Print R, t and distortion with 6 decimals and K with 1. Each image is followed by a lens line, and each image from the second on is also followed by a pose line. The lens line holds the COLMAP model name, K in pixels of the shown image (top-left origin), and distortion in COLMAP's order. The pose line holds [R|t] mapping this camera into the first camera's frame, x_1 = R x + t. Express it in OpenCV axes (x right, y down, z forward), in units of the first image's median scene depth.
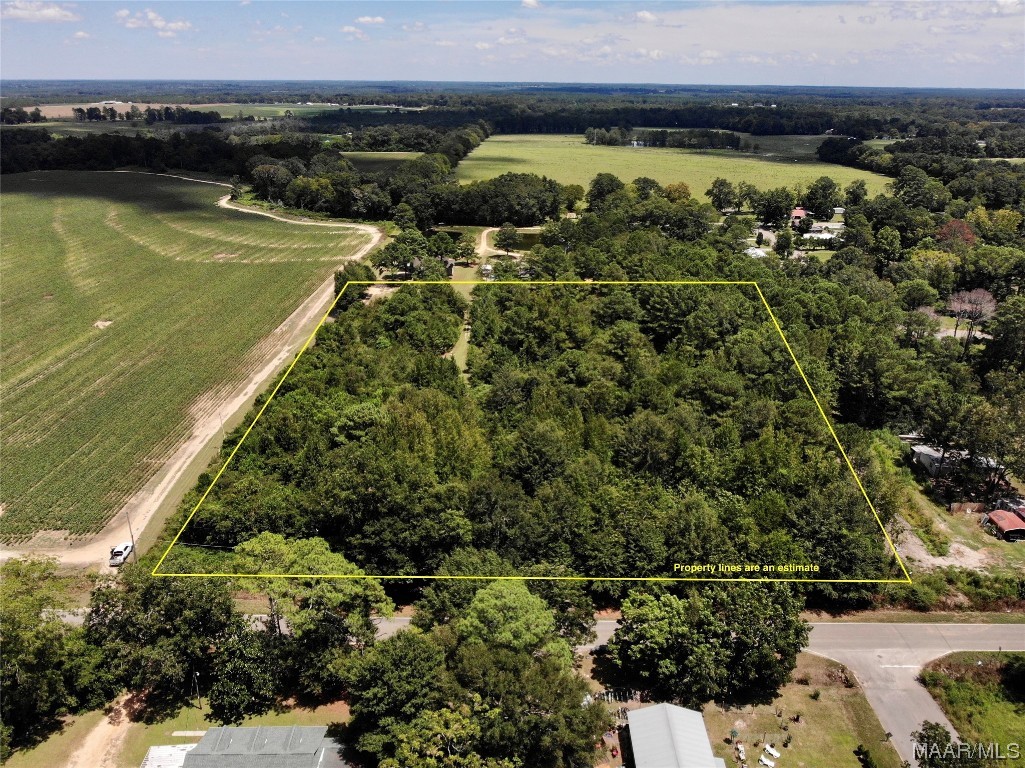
lens RADIAL K [[774.4, 0, 512.5], [0, 774.4, 384.0], [0, 0, 1]] dist [-0.011093, 0.003663]
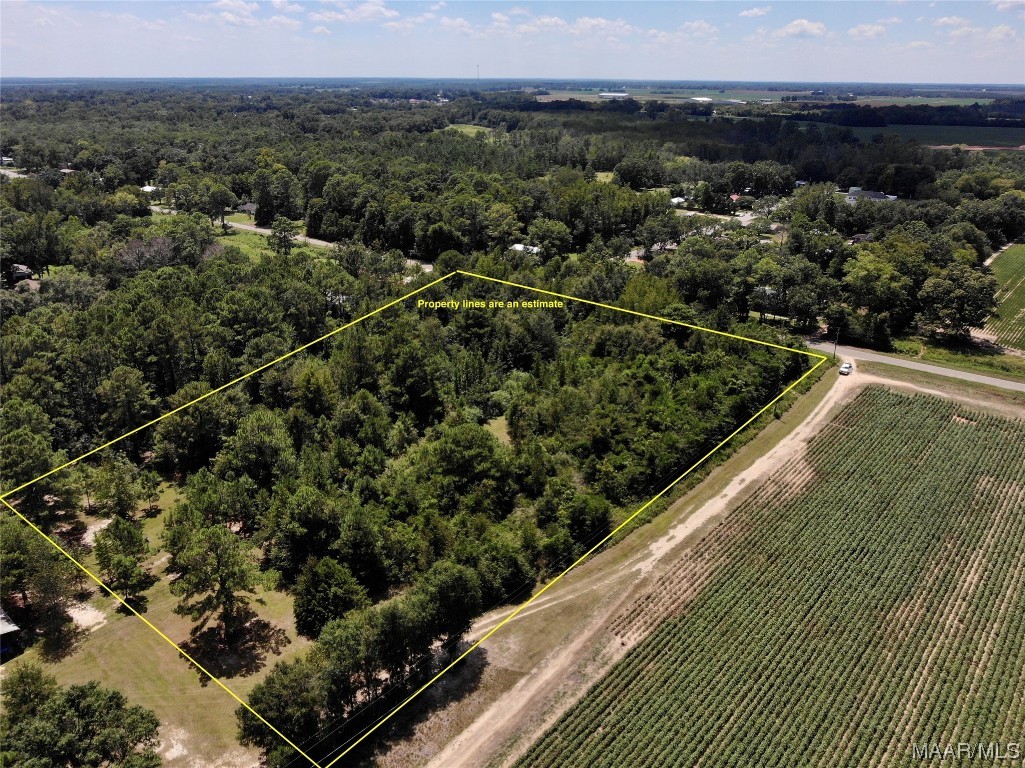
lens RADIAL K [[774.4, 0, 512.5], [0, 774.4, 384.0], [0, 0, 1]] dist [-0.011093, 0.003663]
pose [[-0.780431, -0.238911, 0.577797, -0.255451], [0.221337, 0.758709, 0.612675, -0.251880], [-0.584755, 0.606038, -0.539240, 0.647261]]
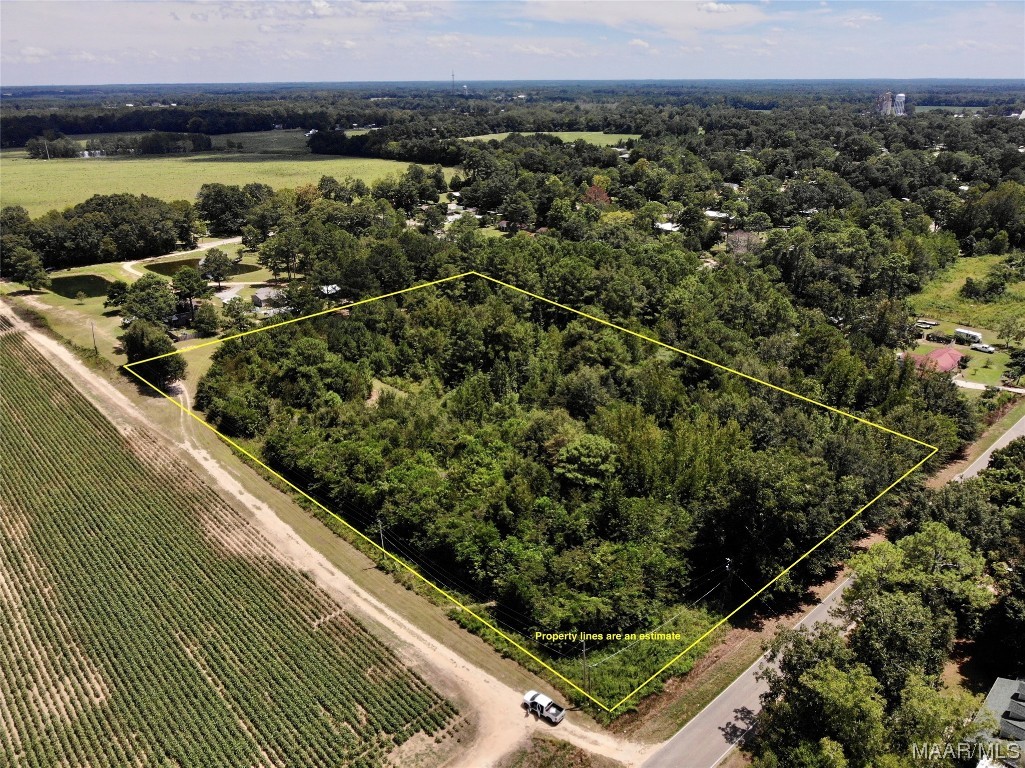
lens RADIAL K [[774.4, 0, 512.5], [0, 774.4, 384.0], [0, 0, 1]] dist [-0.011093, 0.003663]
pose [[0.731869, -0.264013, 0.628223, -0.262044], [0.261822, 0.960081, 0.098460, -0.048140], [-0.629140, 0.092423, 0.771778, 0.112710]]
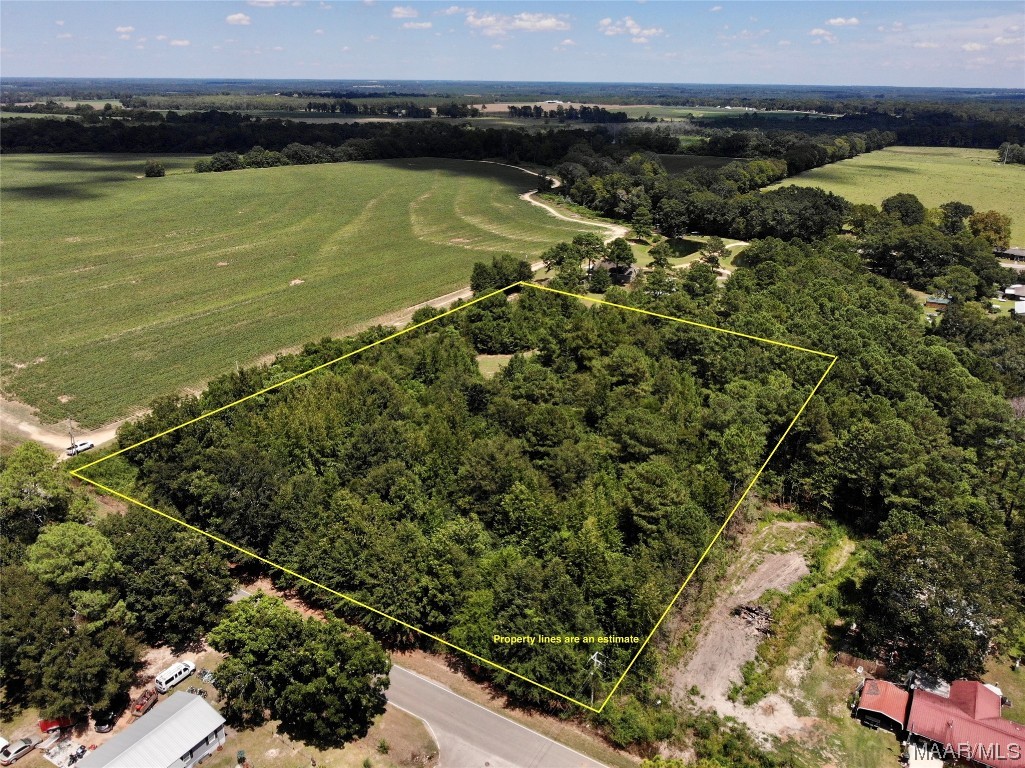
lens RADIAL K [[764.1, 0, 512.5], [0, 764.1, 384.0], [0, 0, 1]] dist [-0.005110, 0.003340]
pose [[0.859774, 0.192691, -0.472927, 0.196320], [-0.192596, 0.980045, 0.049177, -0.024399], [0.472965, 0.048803, 0.879728, 0.062147]]
